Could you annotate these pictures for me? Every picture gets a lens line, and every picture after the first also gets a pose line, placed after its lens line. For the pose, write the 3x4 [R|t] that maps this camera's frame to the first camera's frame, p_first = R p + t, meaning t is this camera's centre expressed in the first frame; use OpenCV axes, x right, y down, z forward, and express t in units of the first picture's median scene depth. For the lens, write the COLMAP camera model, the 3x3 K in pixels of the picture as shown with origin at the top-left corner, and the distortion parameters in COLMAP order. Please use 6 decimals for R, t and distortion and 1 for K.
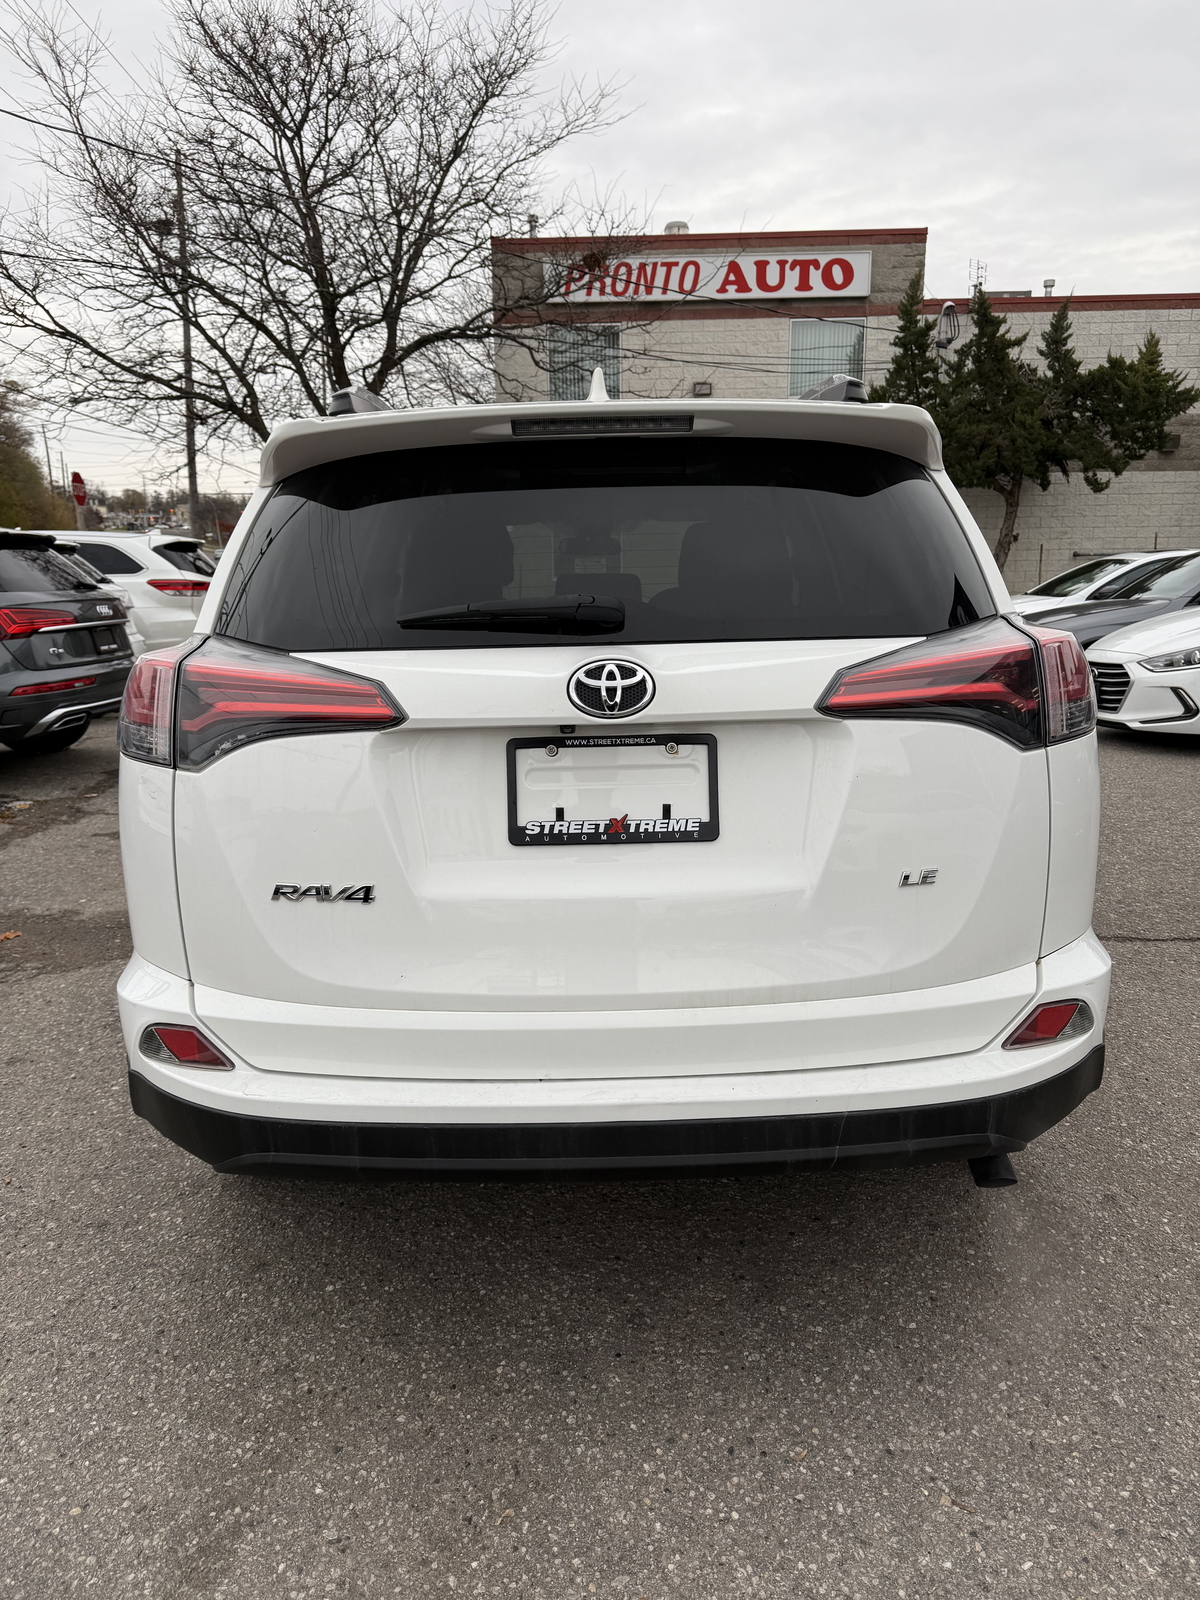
lens RADIAL K [[1134.2, 0, 596.3], [0, 1134.2, 796.7], [0, 0, 1]] dist [0.021770, -0.026063]
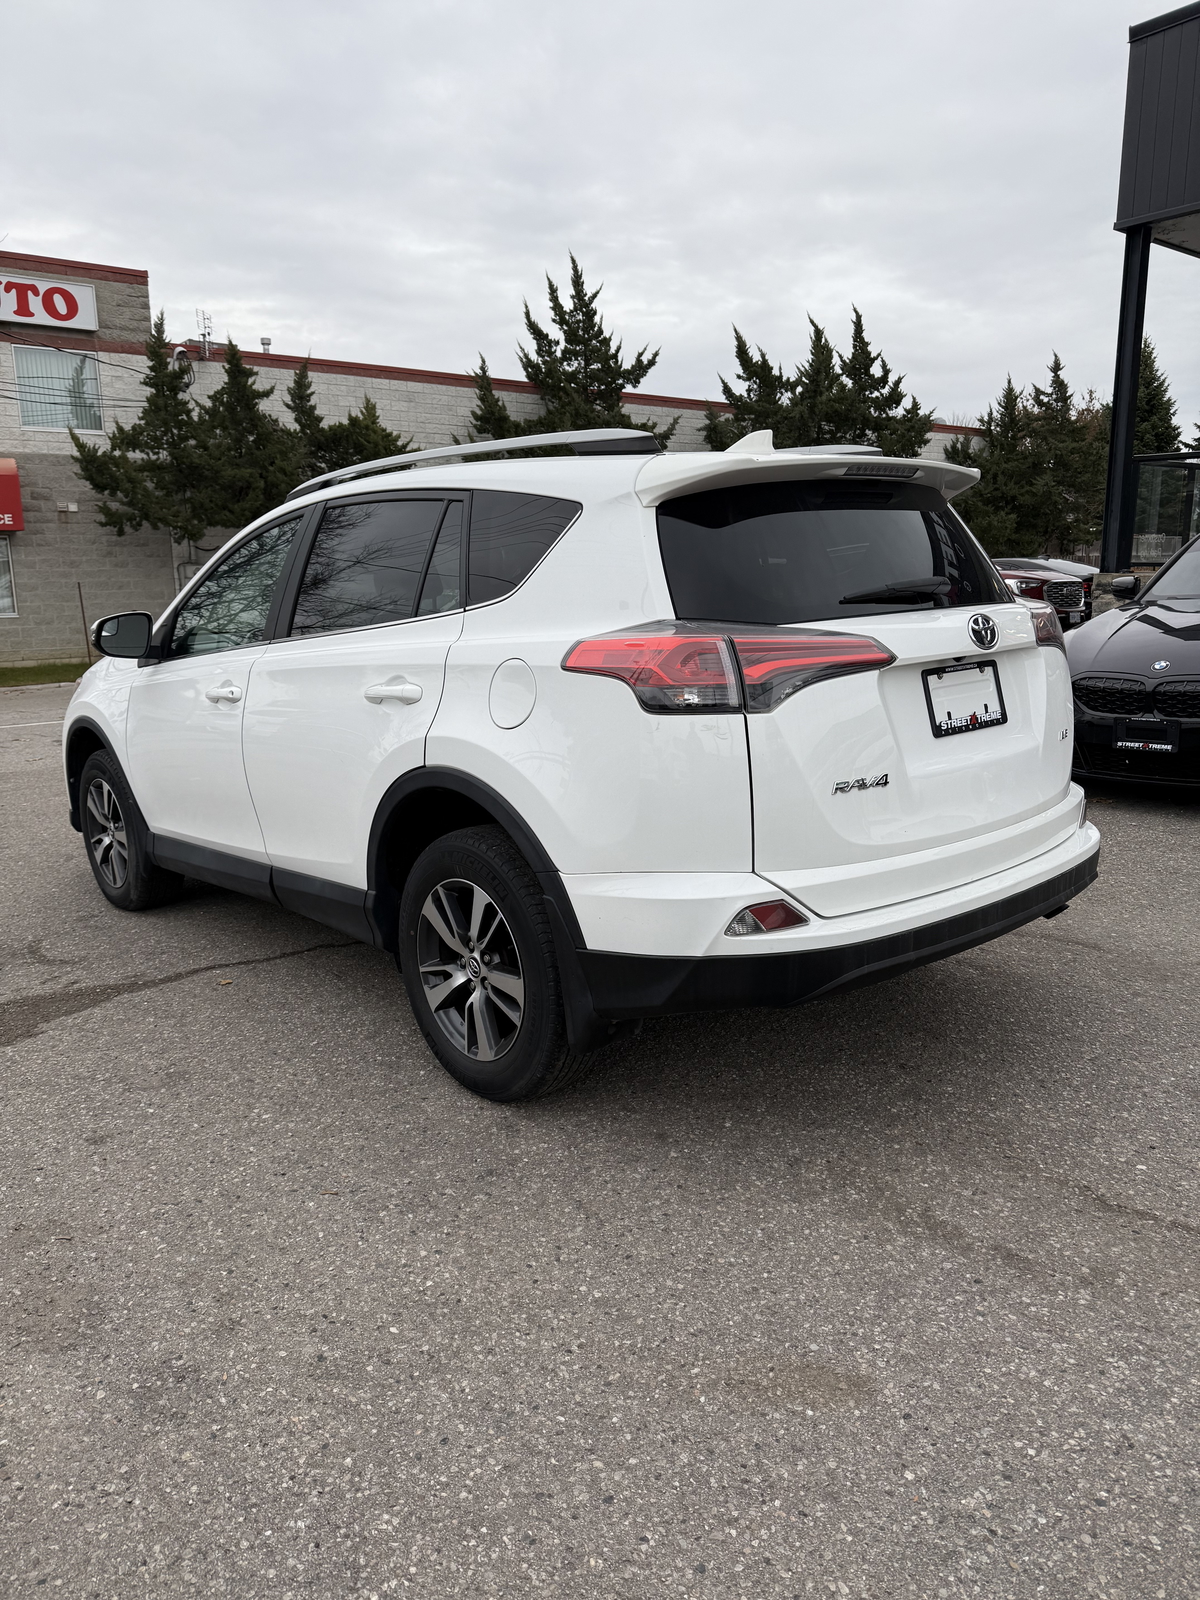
lens RADIAL K [[1134.1, 0, 604.0], [0, 1134.1, 810.2], [0, 0, 1]] dist [-0.003504, -0.003558]
pose [[0.752481, -0.136141, 0.644390, -1.288128], [0.151665, 0.987926, 0.031615, 0.020714], [-0.640914, 0.073942, 0.764043, 0.103888]]
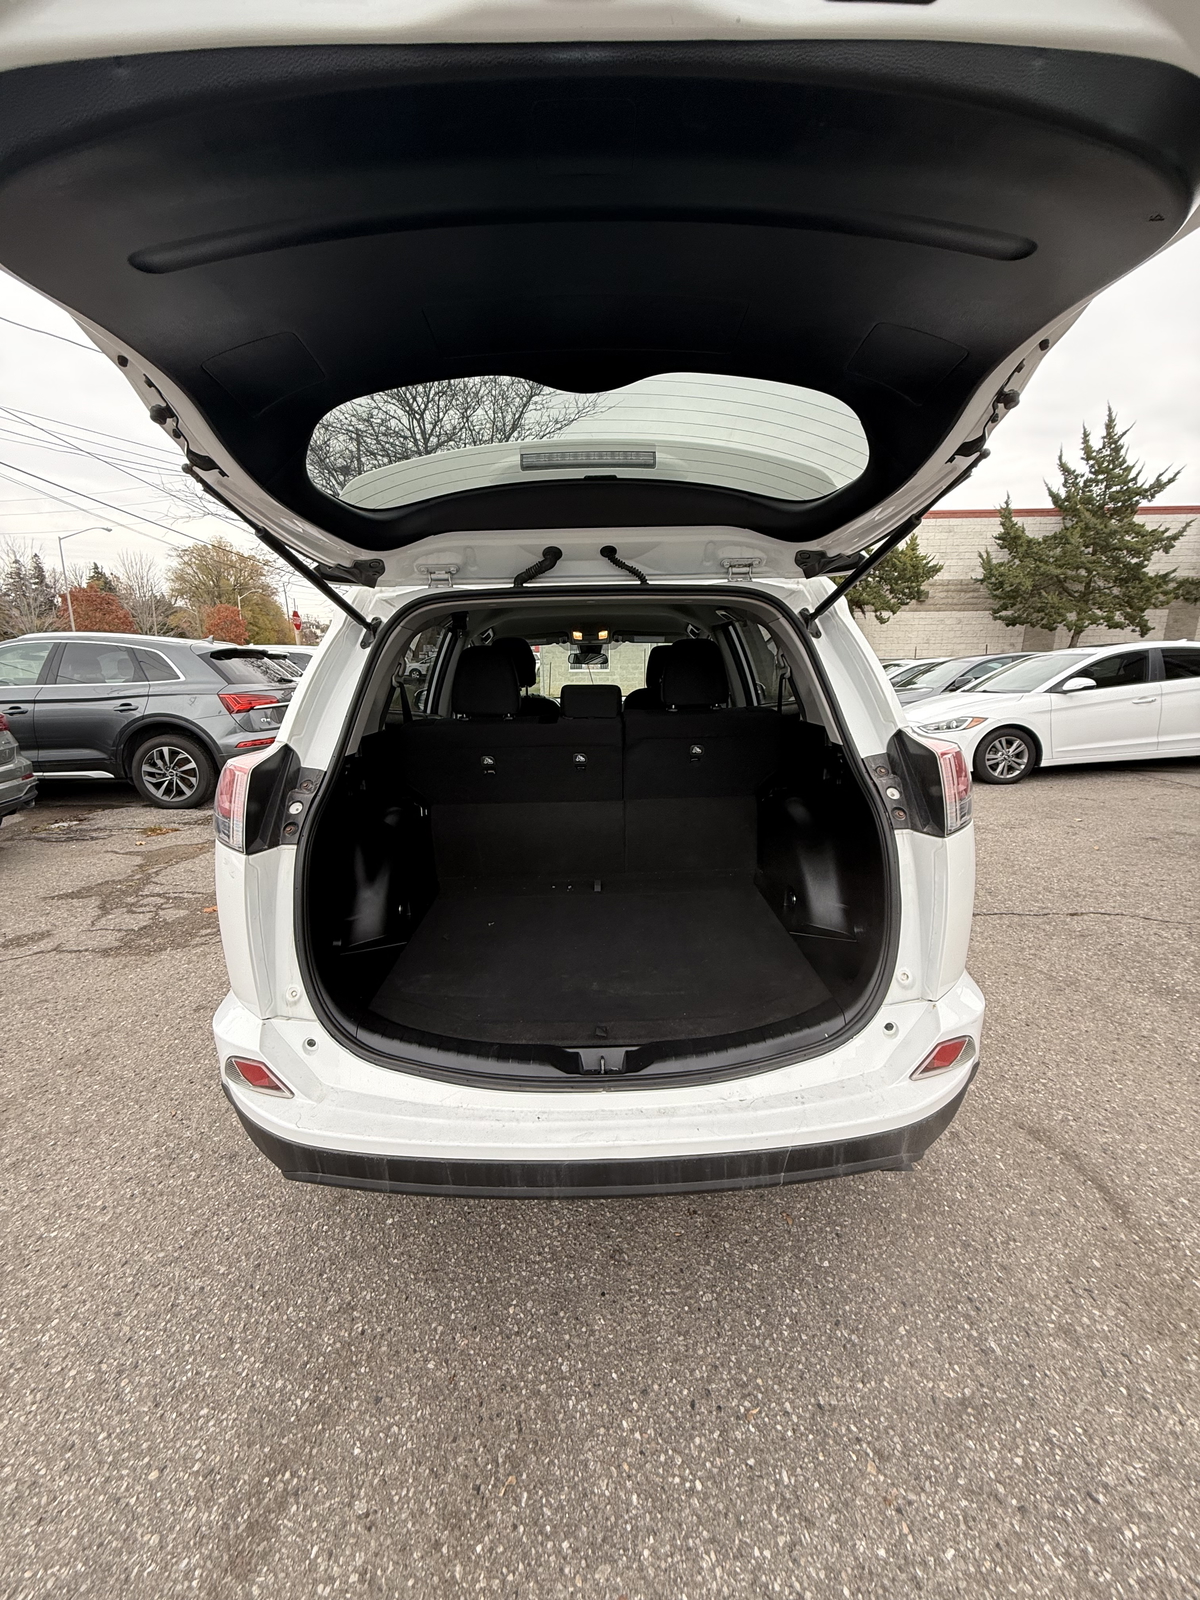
lens RADIAL K [[639.5, 0, 598.9], [0, 639.5, 786.5], [0, 0, 1]] dist [0.002231, -0.000473]
pose [[0.999979, 0.001087, 0.006395, 0.009875], [-0.001026, 0.999955, -0.009460, -0.088442], [-0.006405, 0.009454, 0.999935, 0.273700]]
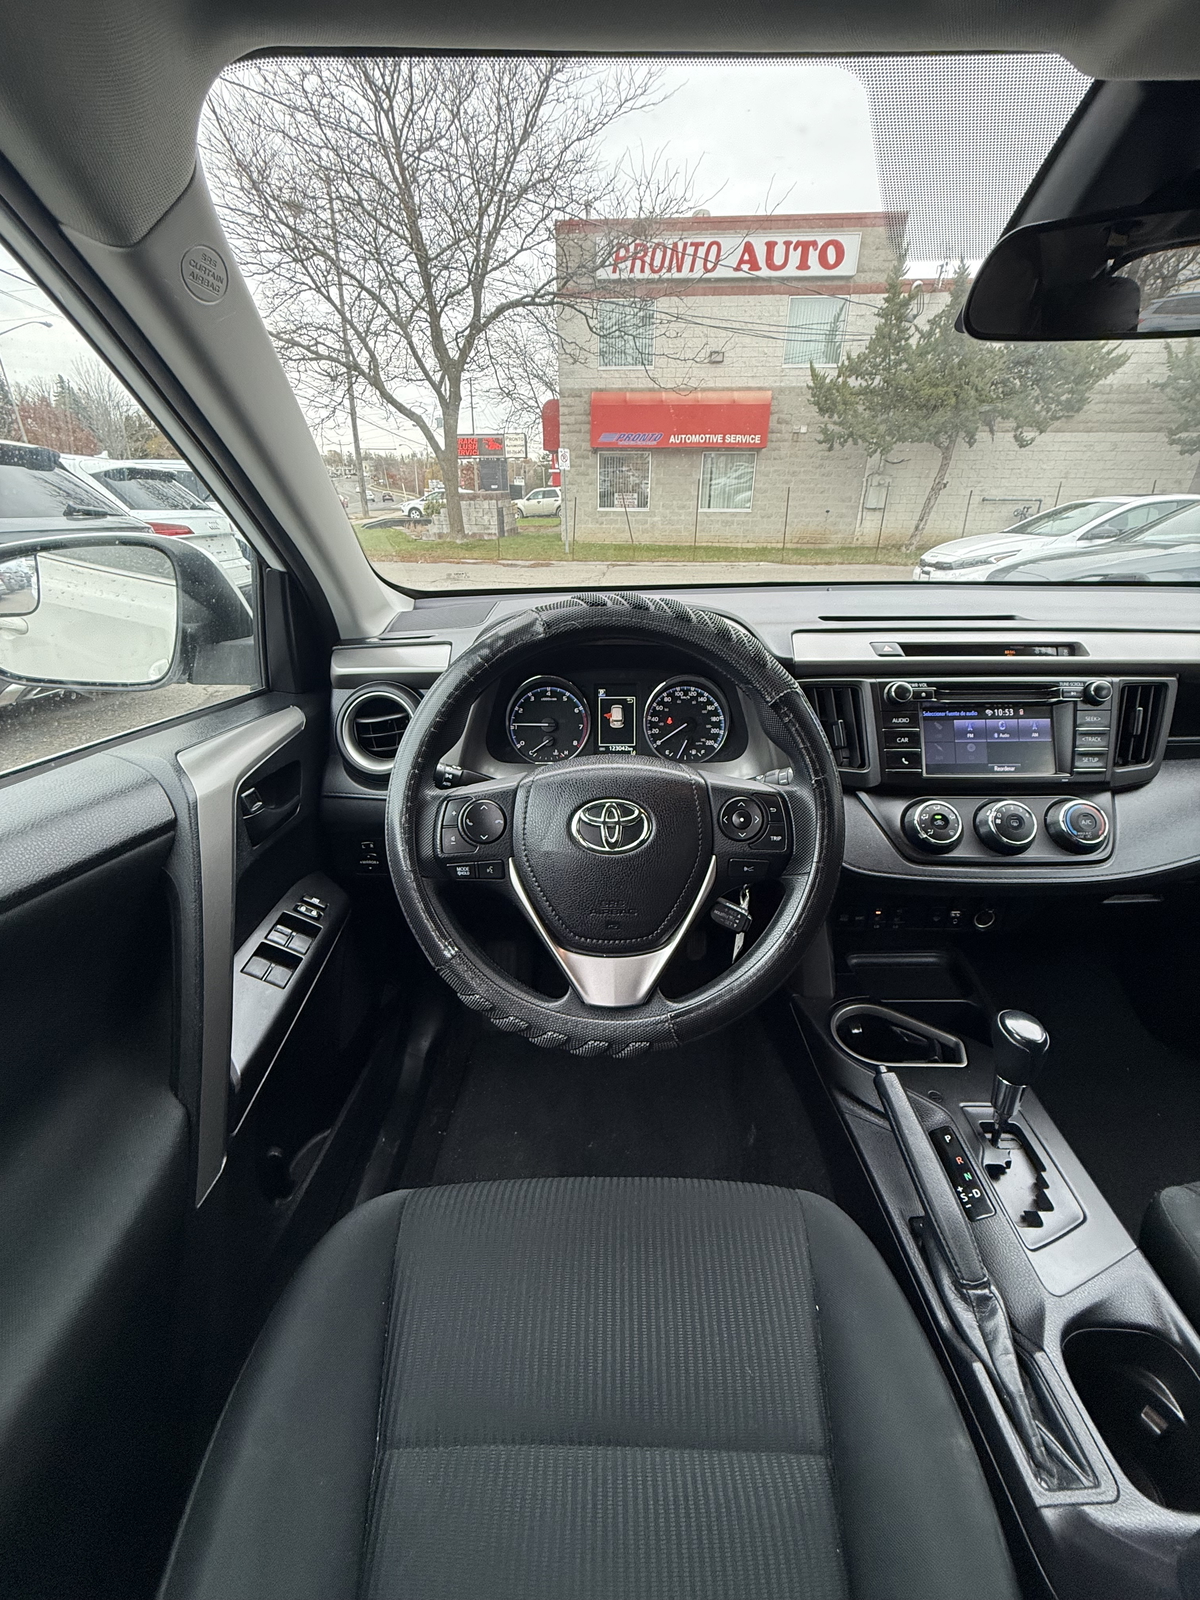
lens RADIAL K [[633.2, 0, 598.2], [0, 633.2, 799.8], [0, 0, 1]] dist [0.000507, -0.000092]
pose [[0.999543, 0.023547, -0.018950, -0.189054], [-0.018492, 0.972346, 0.232813, -0.373123], [0.023908, -0.232356, 0.972337, 1.982884]]
